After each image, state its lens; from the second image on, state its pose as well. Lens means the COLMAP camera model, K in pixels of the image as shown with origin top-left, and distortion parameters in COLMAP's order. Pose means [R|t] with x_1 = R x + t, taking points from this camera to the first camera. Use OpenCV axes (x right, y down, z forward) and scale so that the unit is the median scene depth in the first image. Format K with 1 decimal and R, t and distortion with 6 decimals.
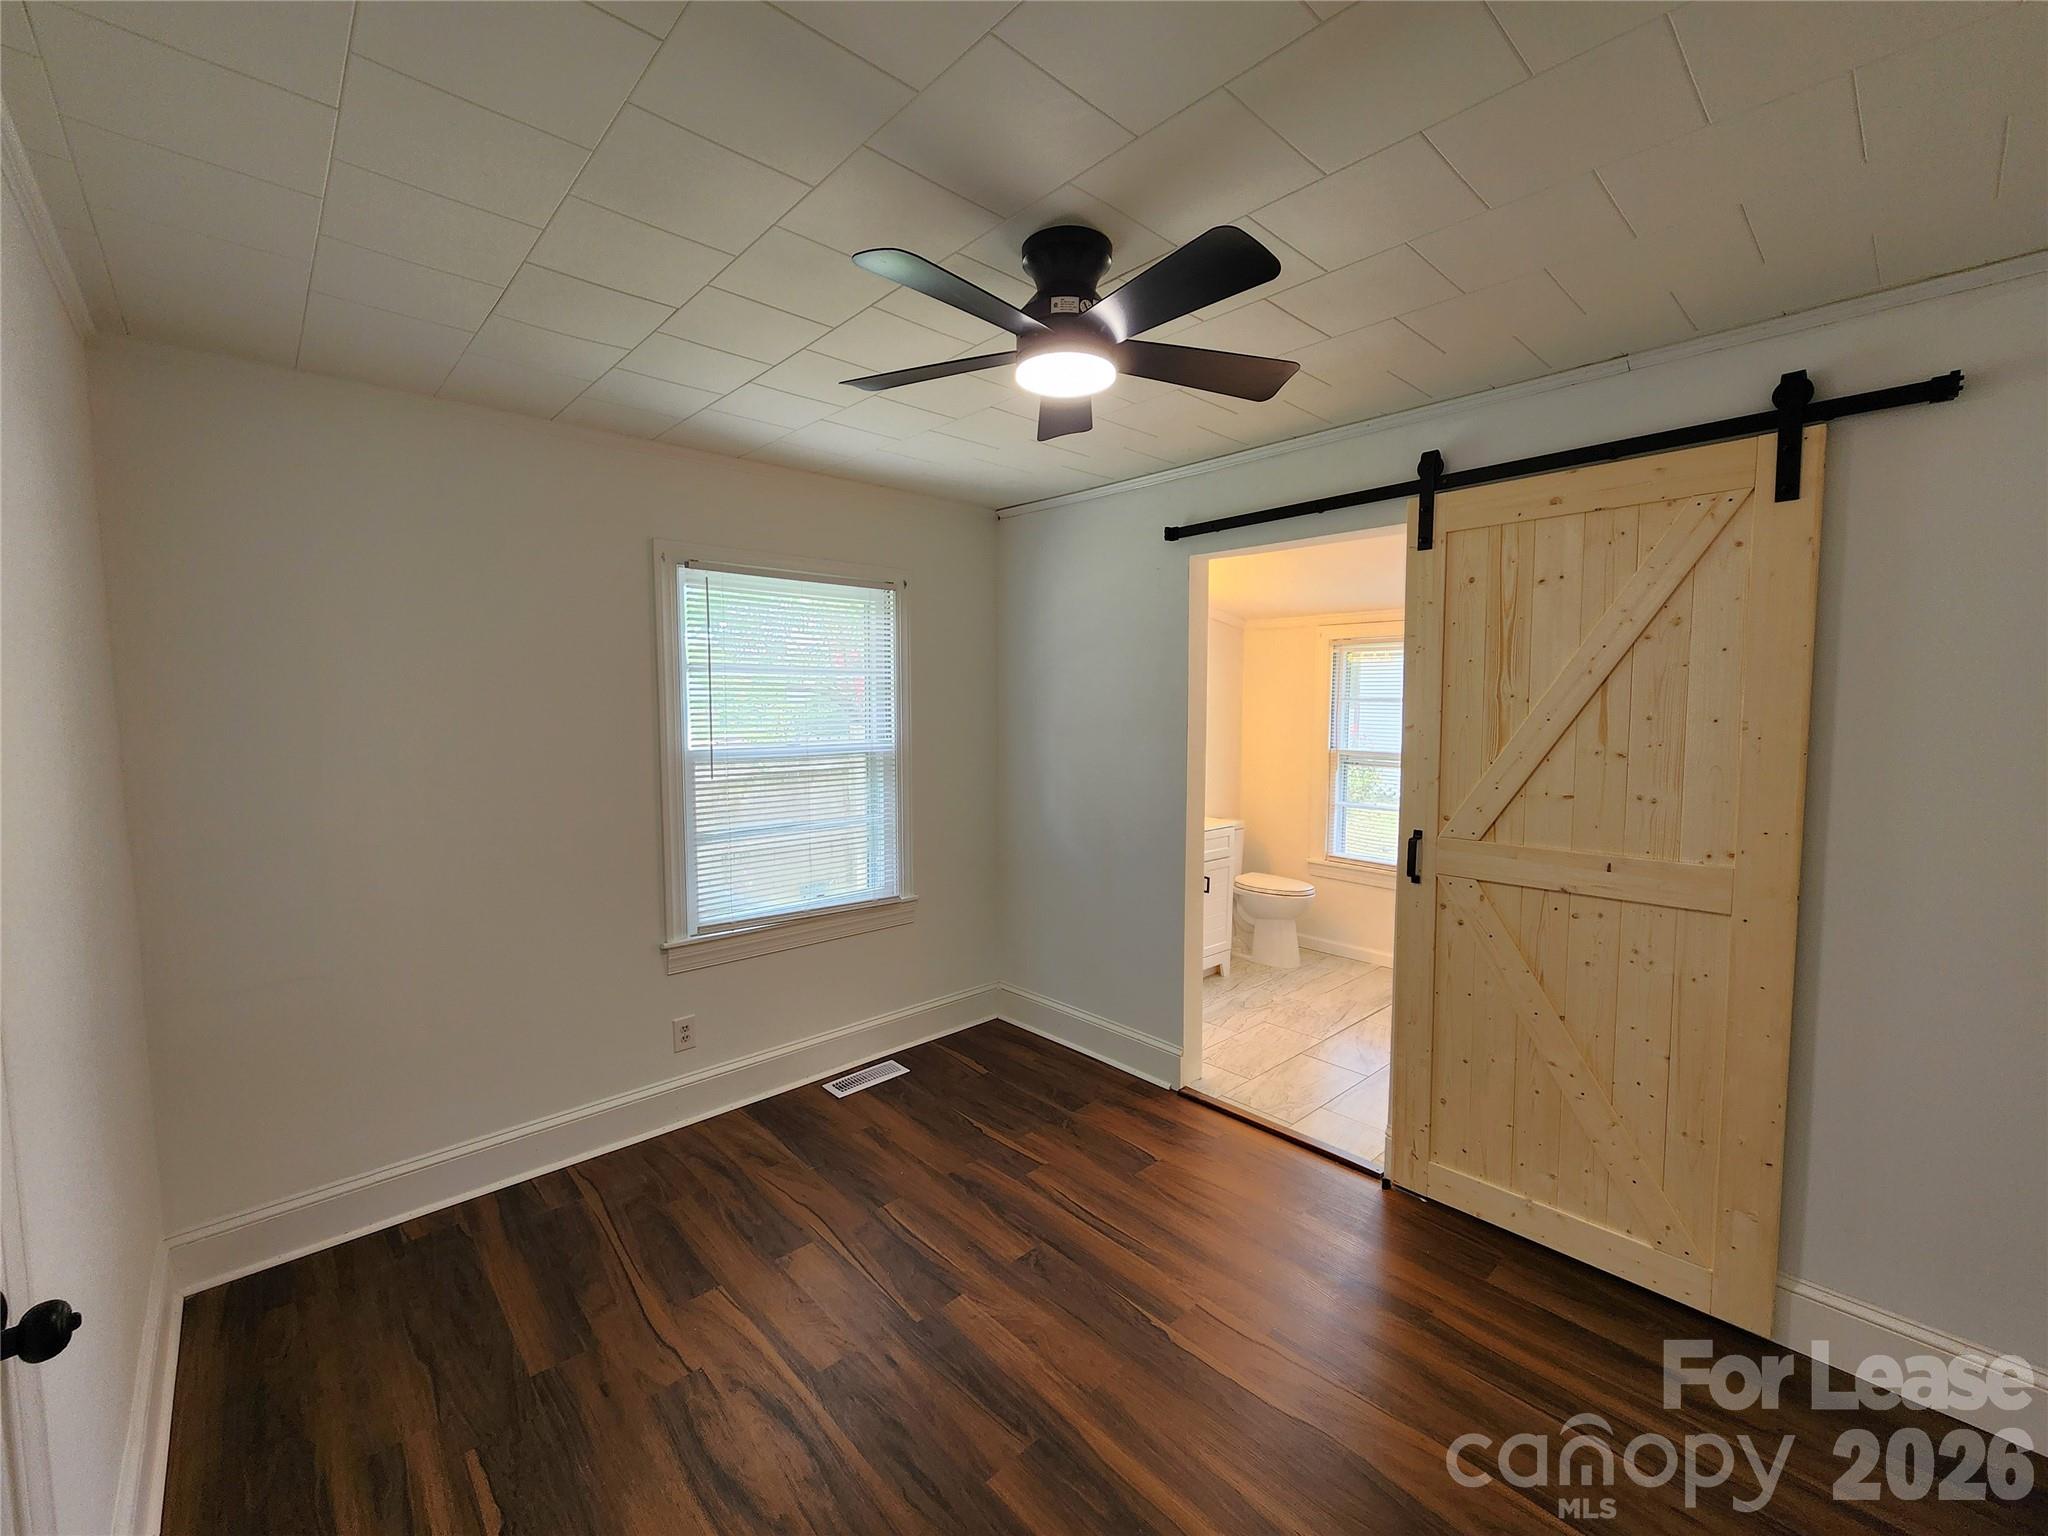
lens RADIAL K [[860.9, 0, 1024.0], [0, 860.9, 768.0], [0, 0, 1]] dist [0.000981, -0.000100]
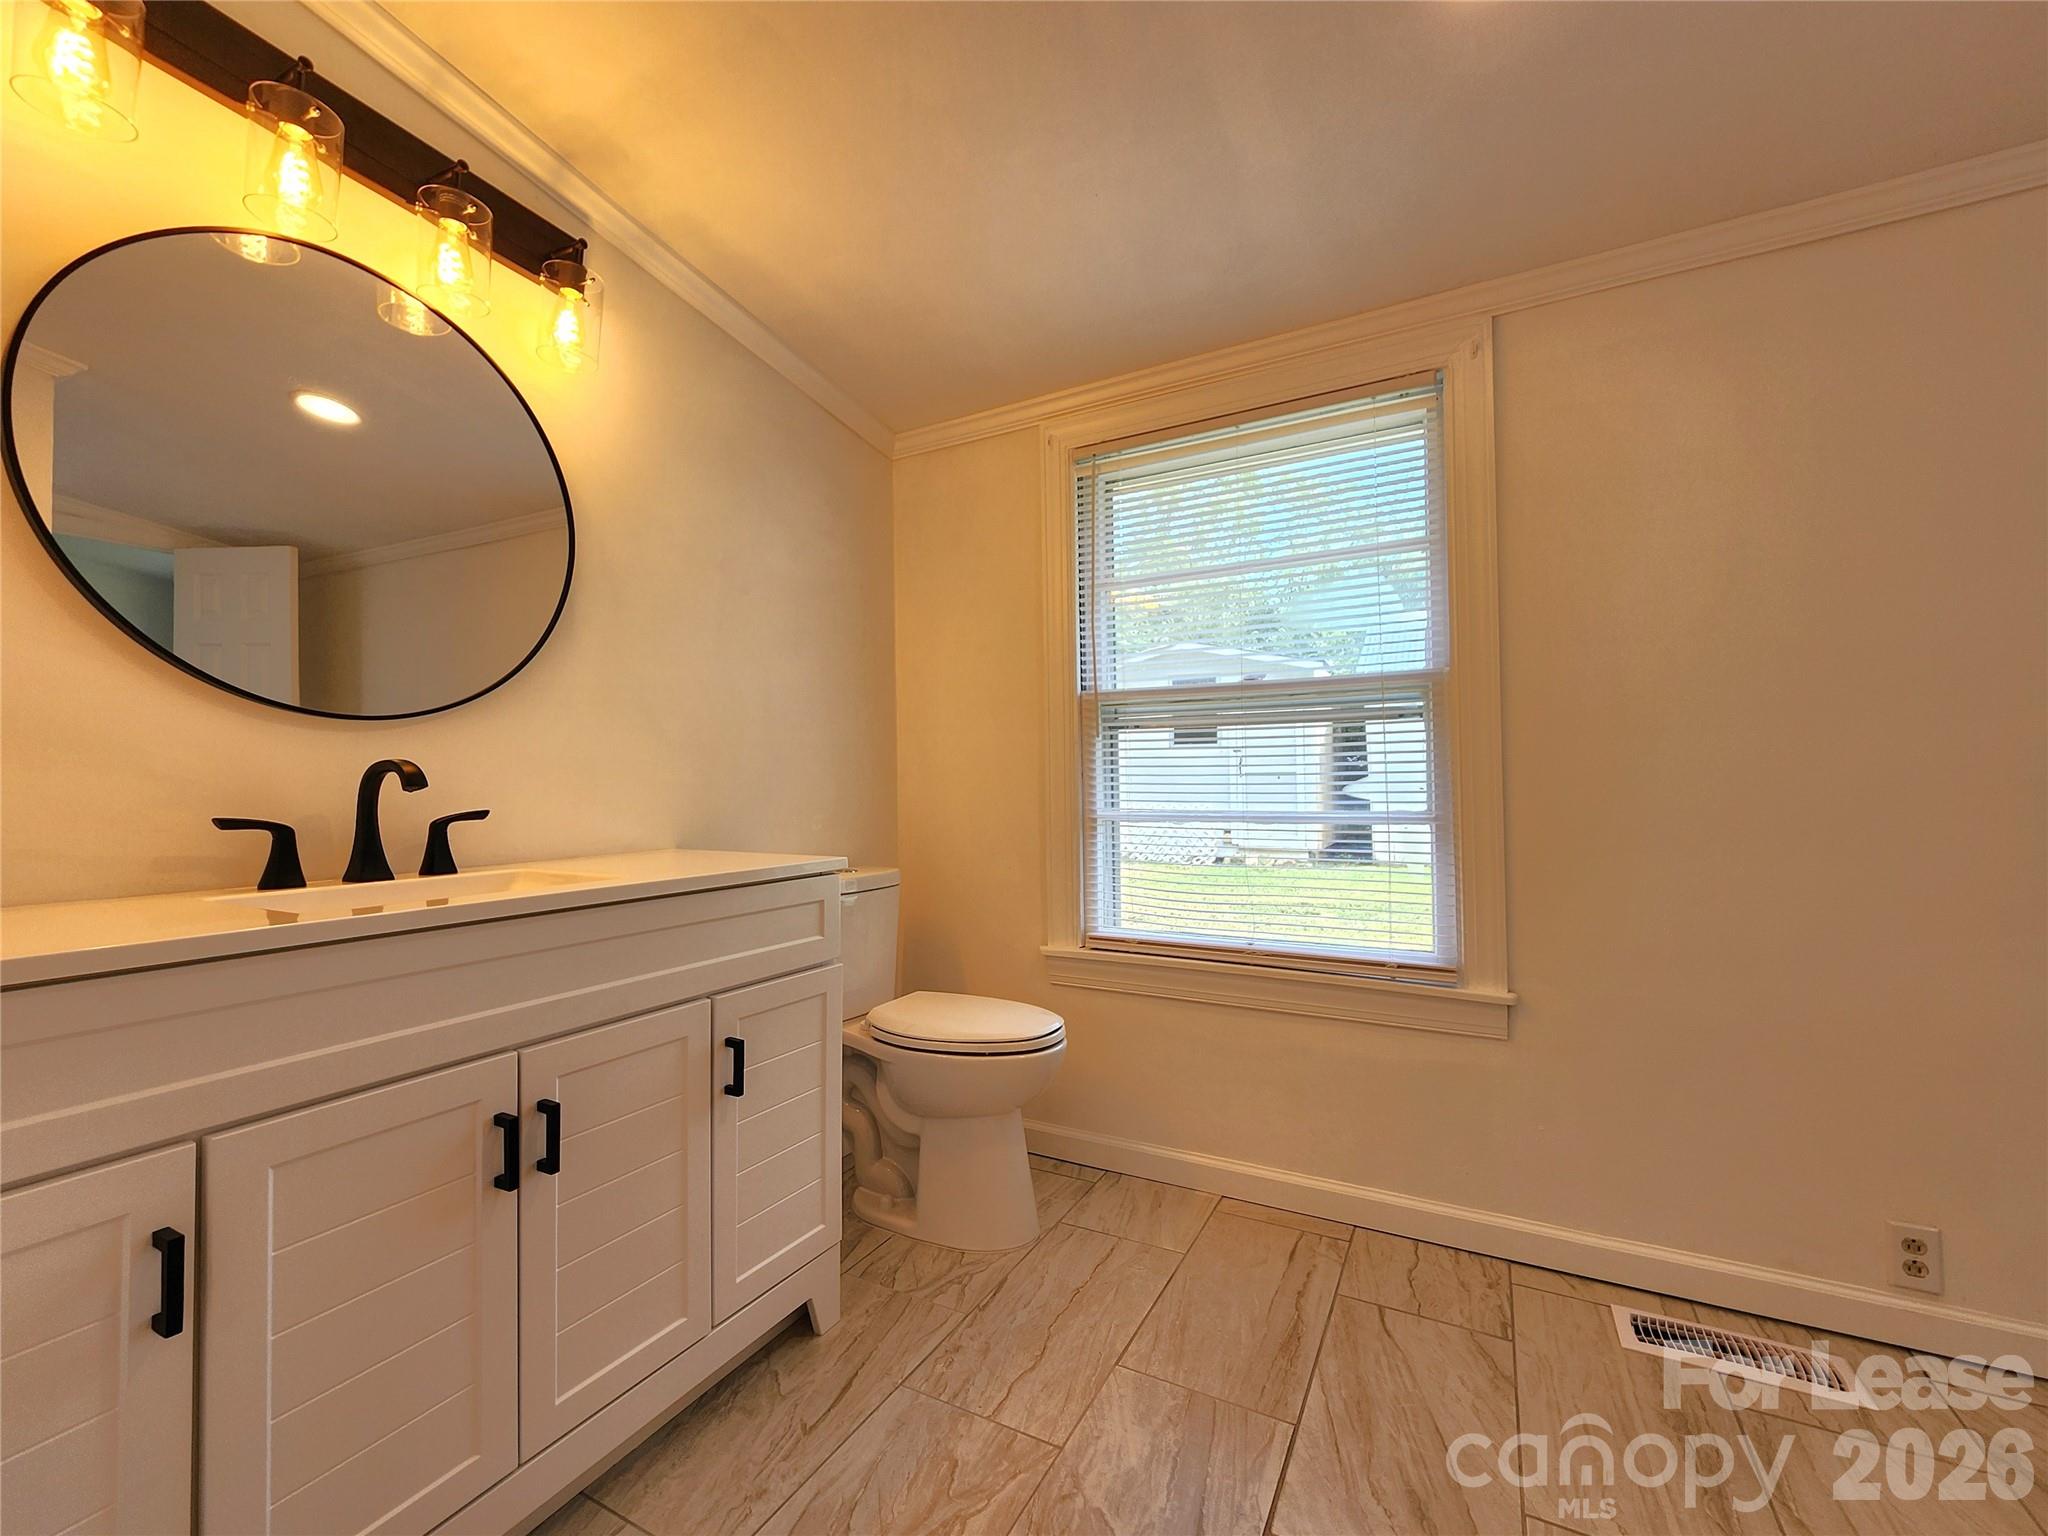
lens RADIAL K [[824.5, 0, 1036.4], [0, 824.5, 773.5], [0, 0, 1]] dist [-0.000545, 0.000052]
pose [[0.941925, -0.007376, 0.335742, 0.195335], [0.038851, 0.995439, -0.087128, 0.056914], [-0.333568, 0.095113, 0.937916, 0.625366]]
